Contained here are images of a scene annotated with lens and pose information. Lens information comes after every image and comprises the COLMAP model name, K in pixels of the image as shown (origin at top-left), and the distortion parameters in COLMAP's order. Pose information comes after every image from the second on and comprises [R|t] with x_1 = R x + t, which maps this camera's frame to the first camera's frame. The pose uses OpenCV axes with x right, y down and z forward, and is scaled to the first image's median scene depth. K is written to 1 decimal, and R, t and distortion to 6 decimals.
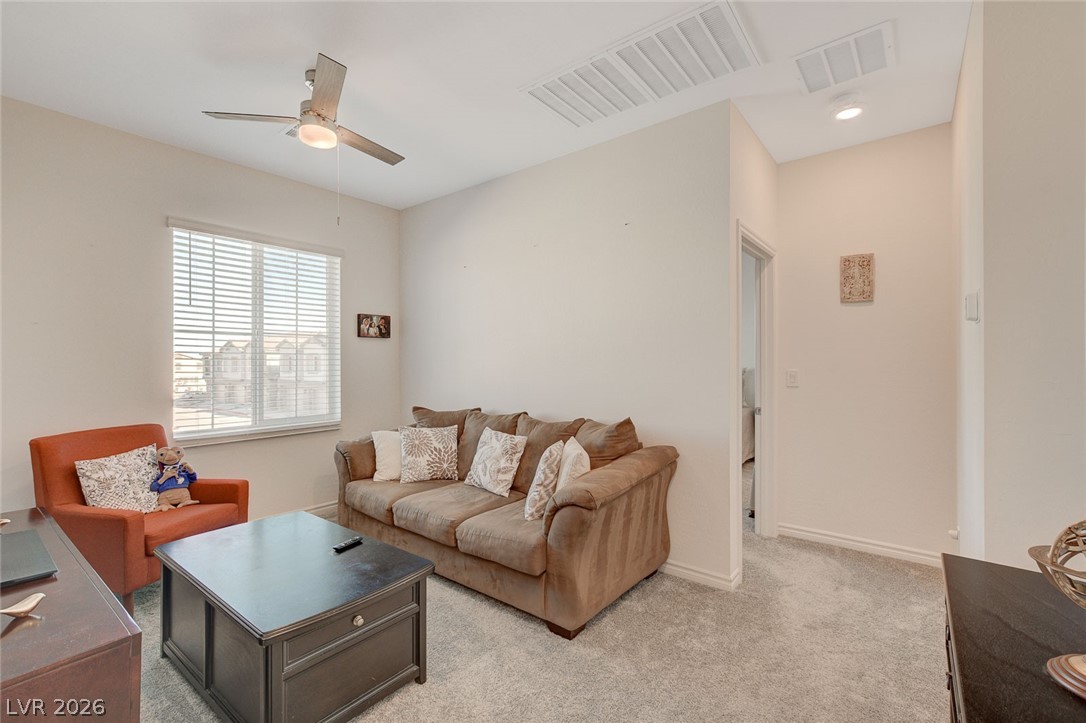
lens RADIAL K [[472.4, 0, 541.2], [0, 472.4, 360.8], [0, 0, 1]] dist [-0.018642, 0.003620]
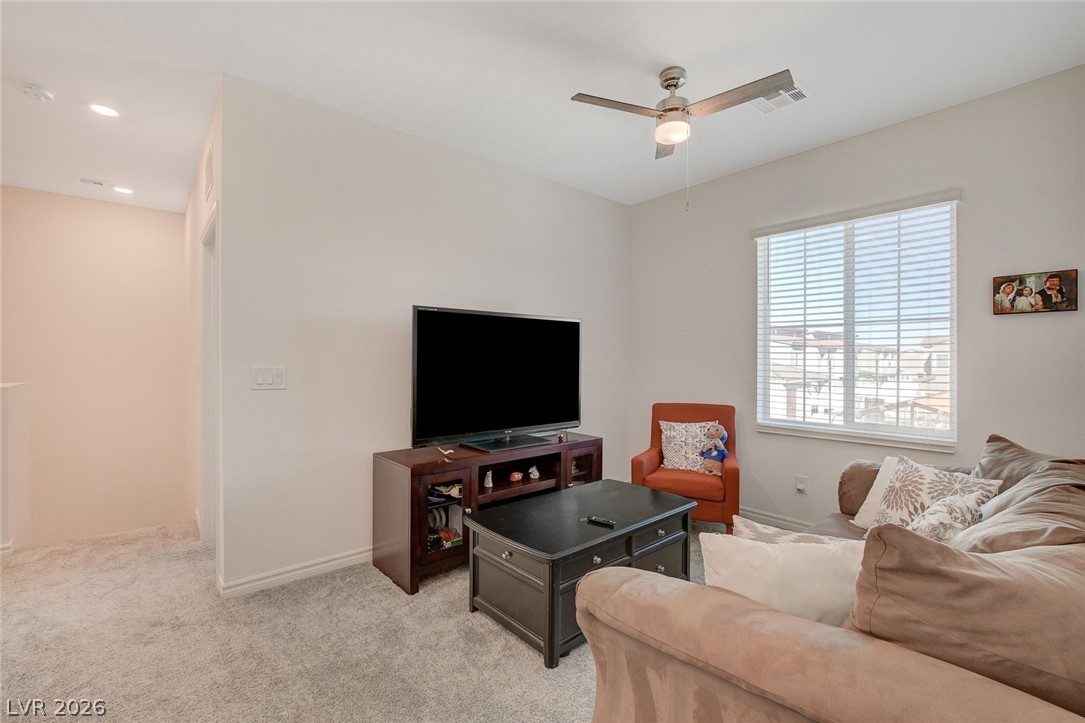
lens RADIAL K [[472.0, 0, 540.1], [0, 472.0, 360.9], [0, 0, 1]] dist [-0.018642, 0.003620]
pose [[-0.190676, 0.008479, -0.981616, 0.370484], [0.002442, 0.999964, 0.008163, 0.004707], [0.981650, -0.000841, -0.190690, 0.580835]]
